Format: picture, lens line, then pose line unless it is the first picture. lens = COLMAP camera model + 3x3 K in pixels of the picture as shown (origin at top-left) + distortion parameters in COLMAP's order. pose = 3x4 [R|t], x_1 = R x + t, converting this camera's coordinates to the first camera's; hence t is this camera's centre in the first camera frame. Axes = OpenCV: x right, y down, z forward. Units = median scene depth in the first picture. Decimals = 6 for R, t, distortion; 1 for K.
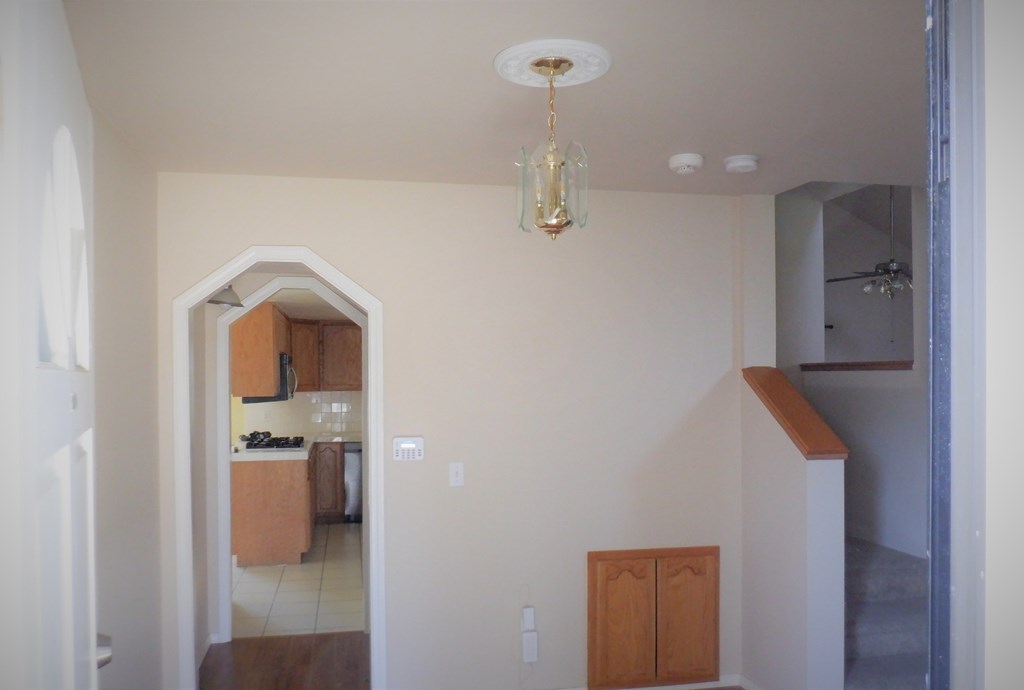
lens RADIAL K [[814.9, 0, 512.2], [0, 814.9, 367.9], [0, 0, 1]] dist [-0.008998, -0.008886]
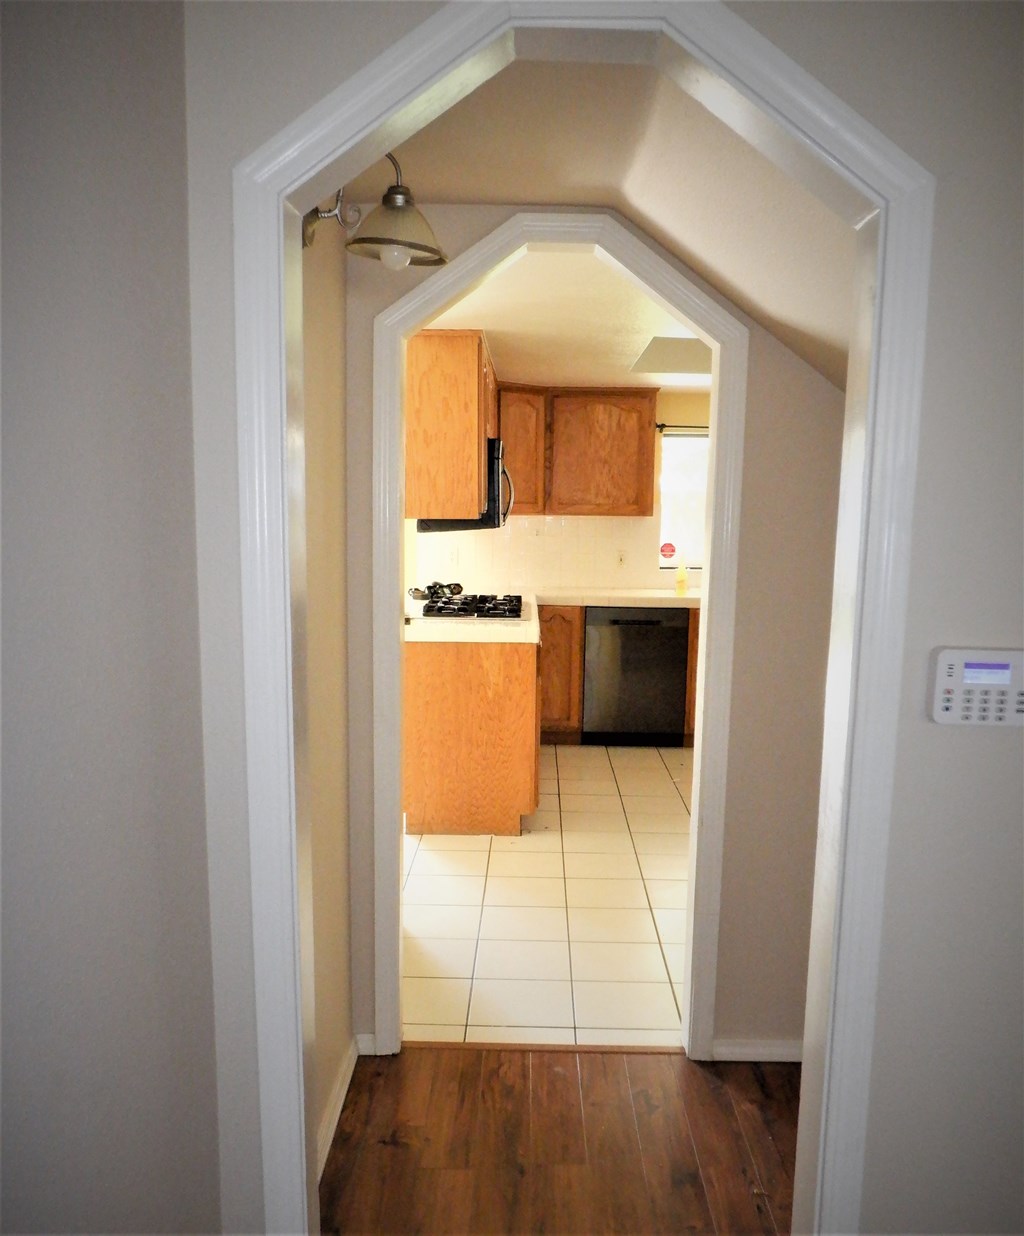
lens RADIAL K [[1143.4, 0, 512.0], [0, 1143.4, 618.0], [0, 0, 1]] dist [-0.054552, -0.001996]
pose [[0.974084, 0.041832, -0.222285, -0.097398], [-0.017358, 0.993676, 0.110936, 0.014998], [0.225520, -0.104203, 0.968650, 0.269065]]
